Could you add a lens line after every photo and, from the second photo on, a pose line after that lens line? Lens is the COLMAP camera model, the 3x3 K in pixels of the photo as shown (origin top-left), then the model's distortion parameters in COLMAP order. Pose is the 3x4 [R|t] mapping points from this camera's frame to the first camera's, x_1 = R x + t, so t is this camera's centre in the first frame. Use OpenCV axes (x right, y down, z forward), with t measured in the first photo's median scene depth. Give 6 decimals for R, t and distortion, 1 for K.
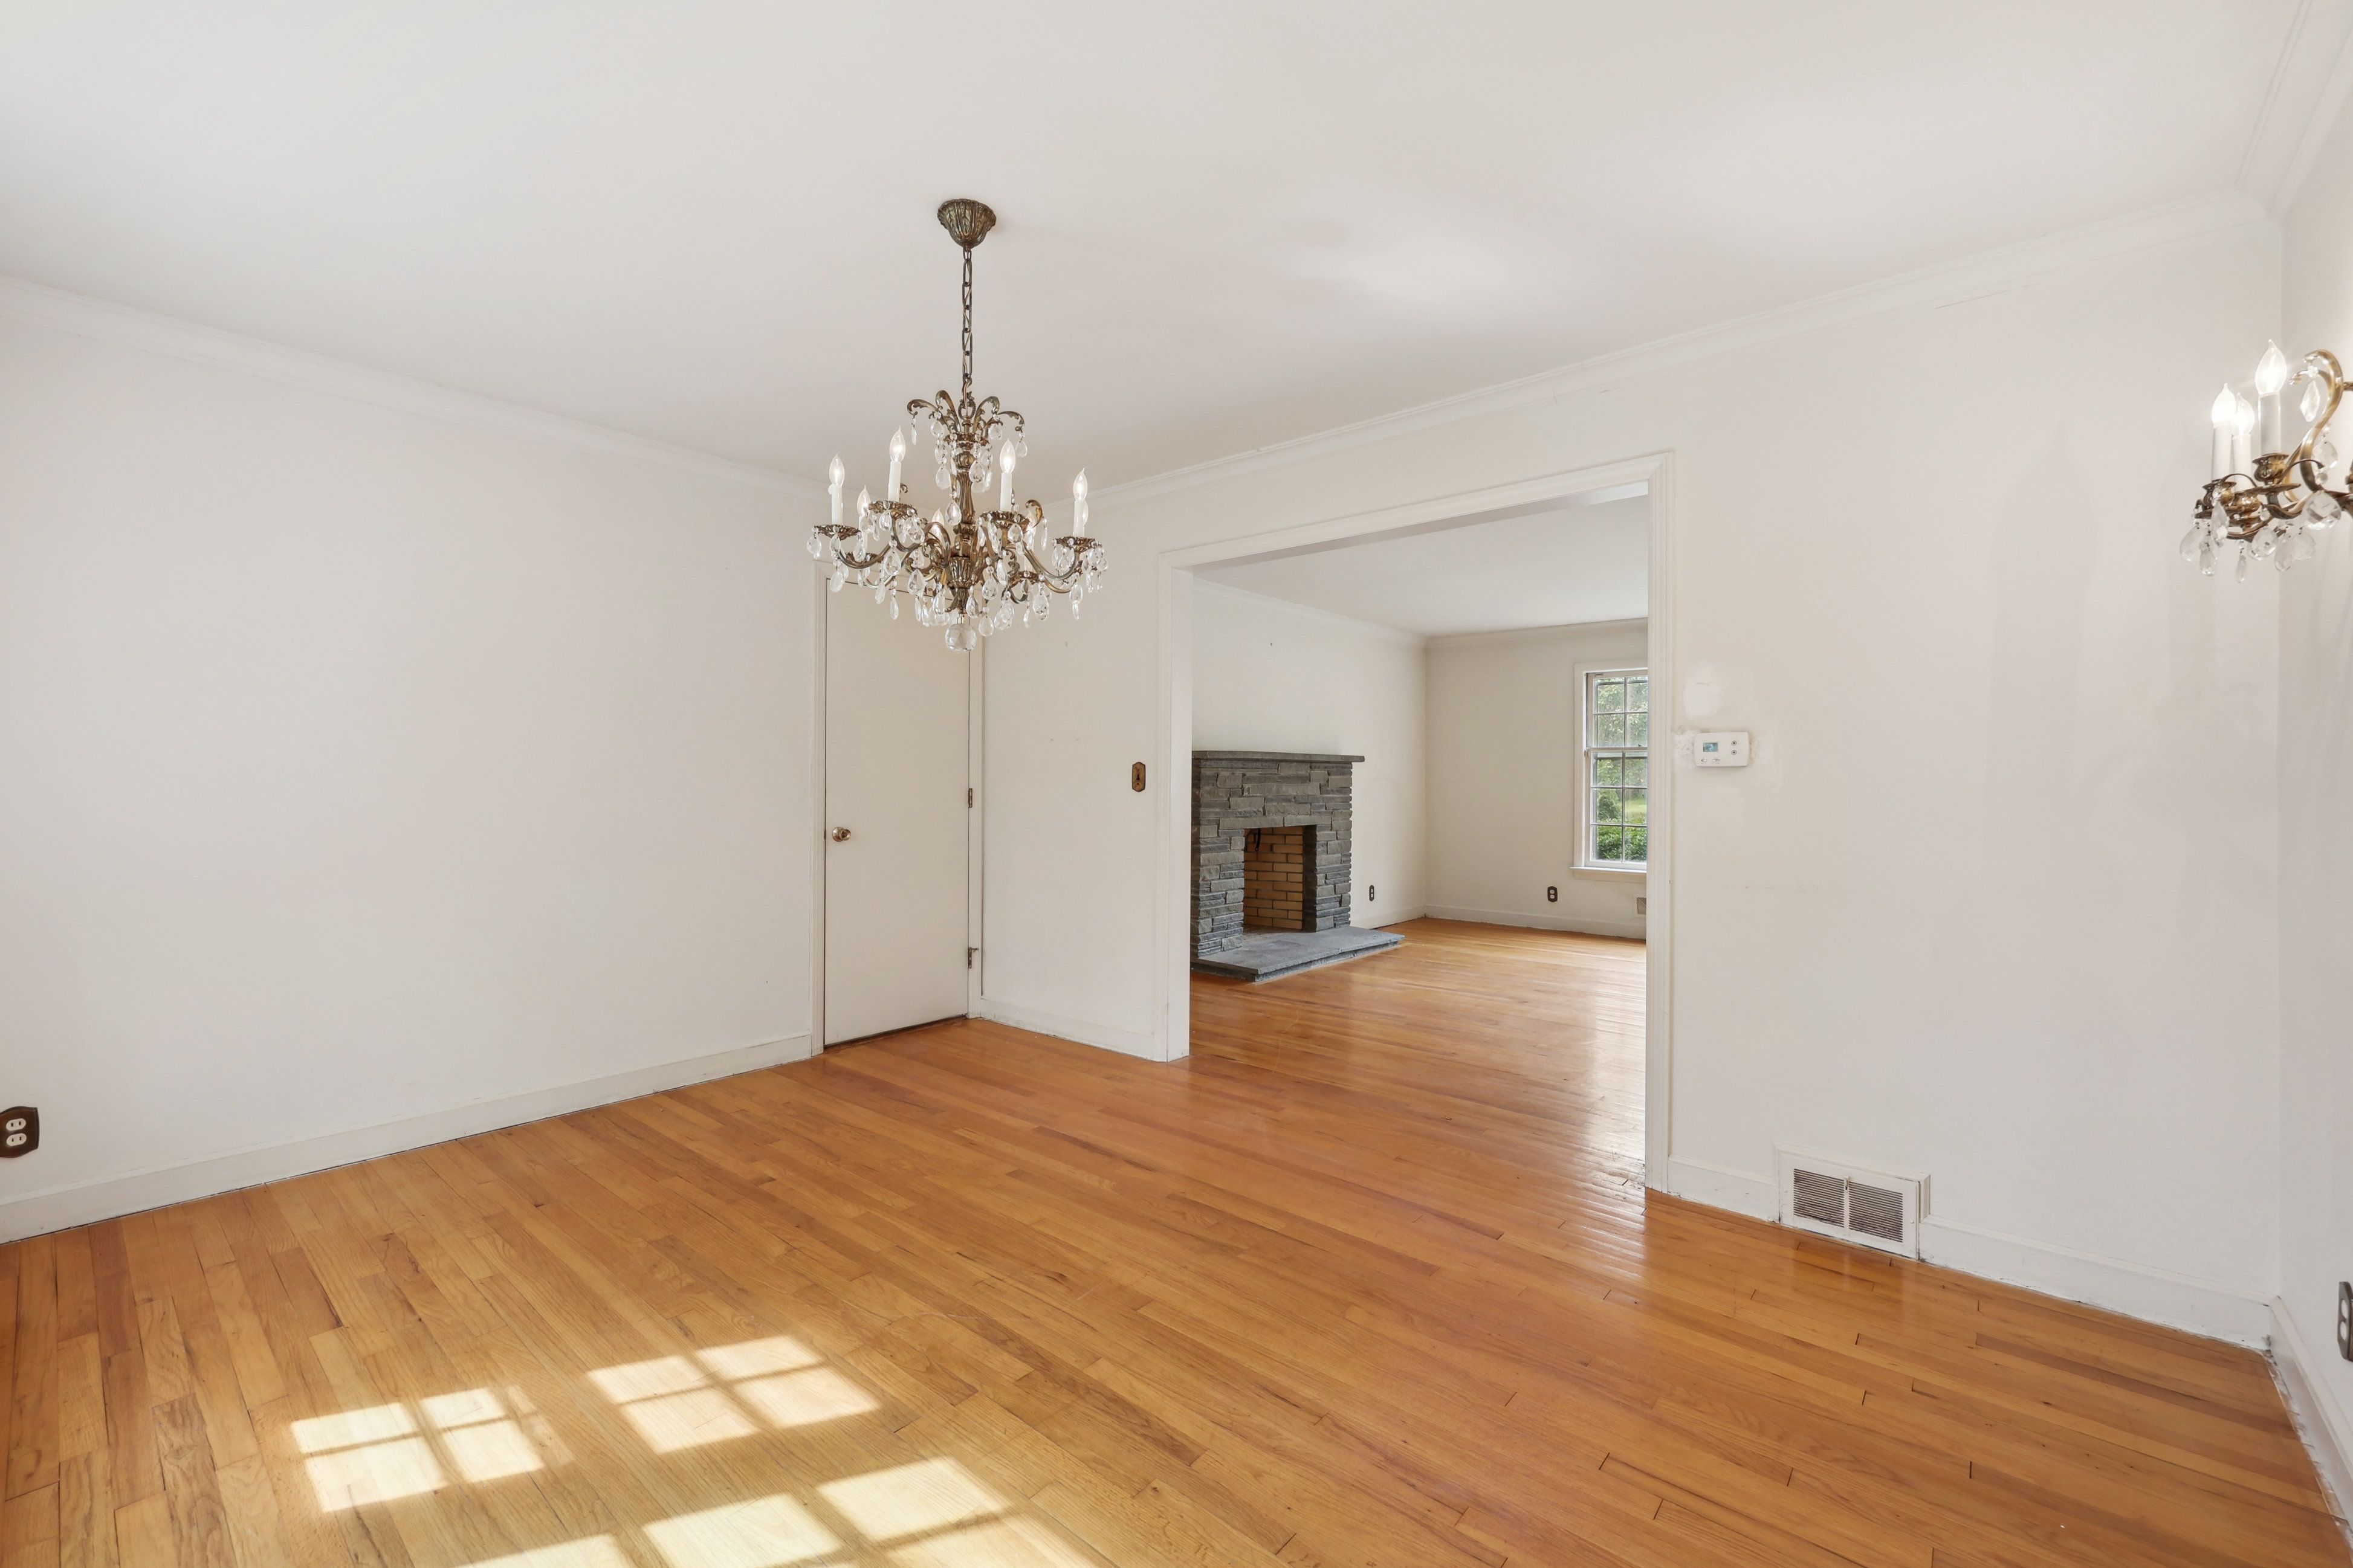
lens RADIAL K [[962.0, 0, 1171.7], [0, 962.0, 783.2], [0, 0, 1]] dist [-0.001602, 0.000411]
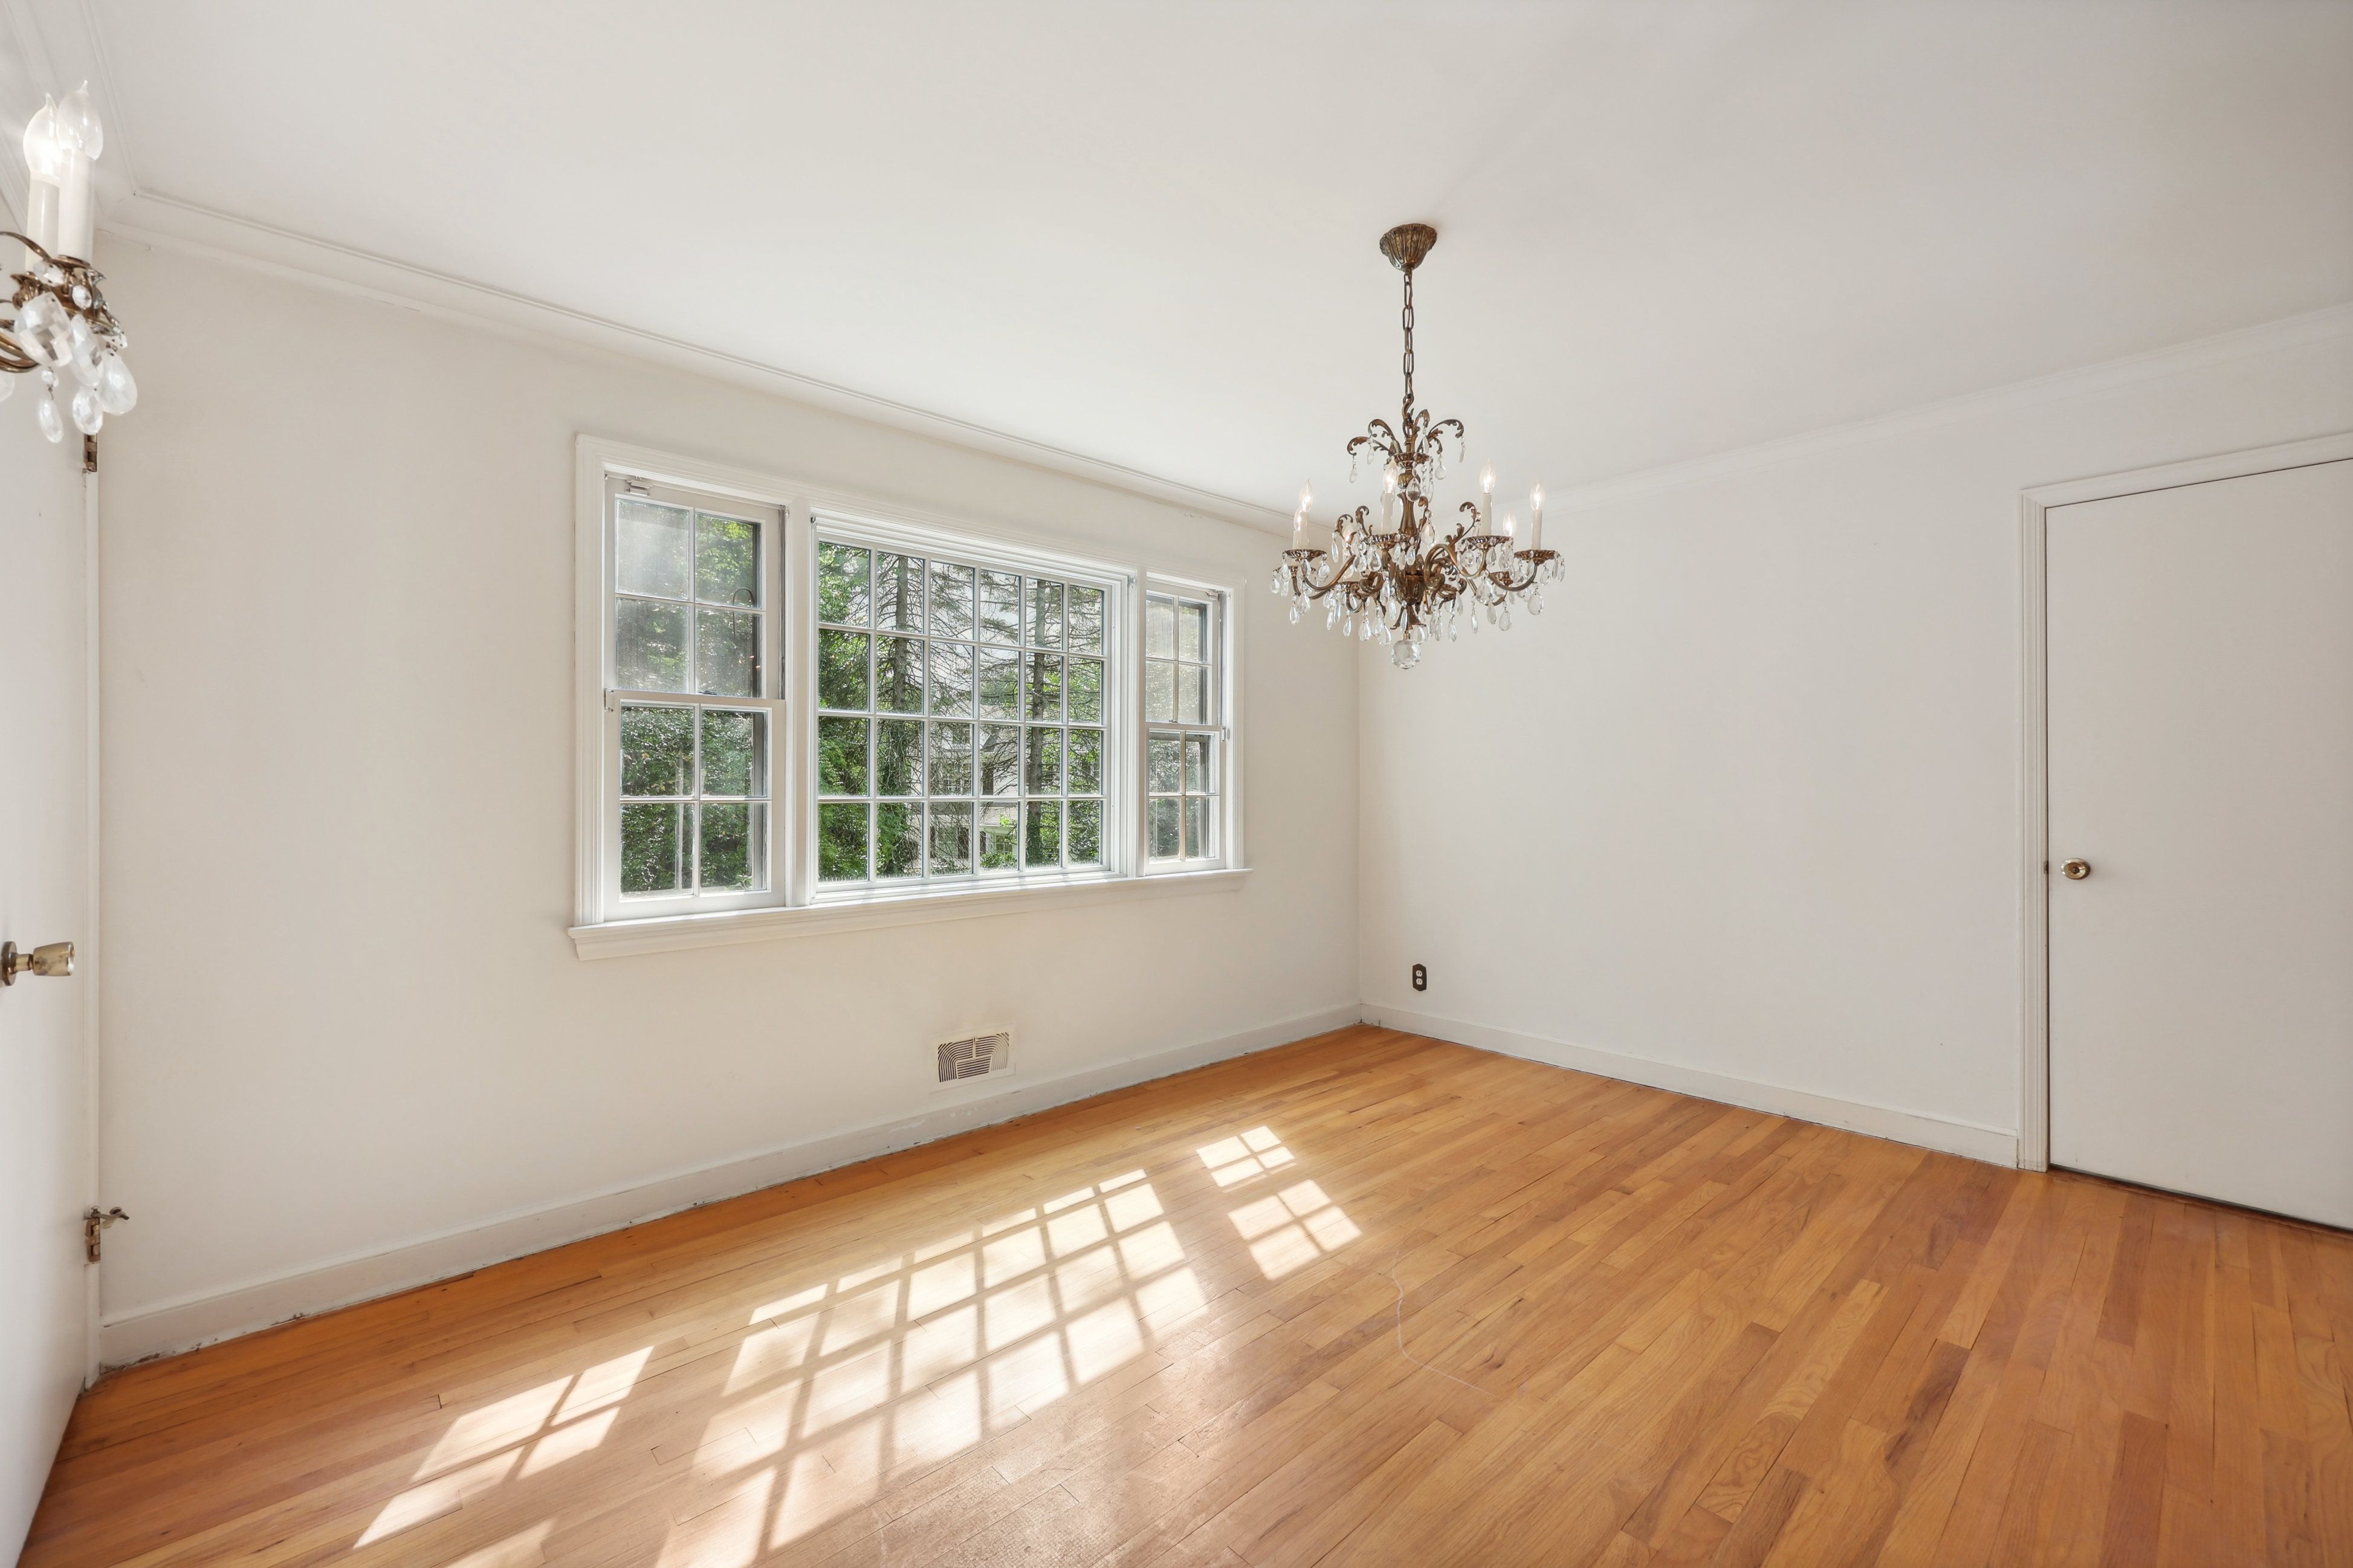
lens RADIAL K [[962.0, 0, 1182.0], [0, 962.0, 791.9], [0, 0, 1]] dist [-0.001602, 0.000411]
pose [[-0.123905, 0.001230, -0.992293, 0.676745], [-0.001481, 0.999998, 0.001424, -0.003473], [0.992293, 0.001646, -0.123903, 0.718486]]
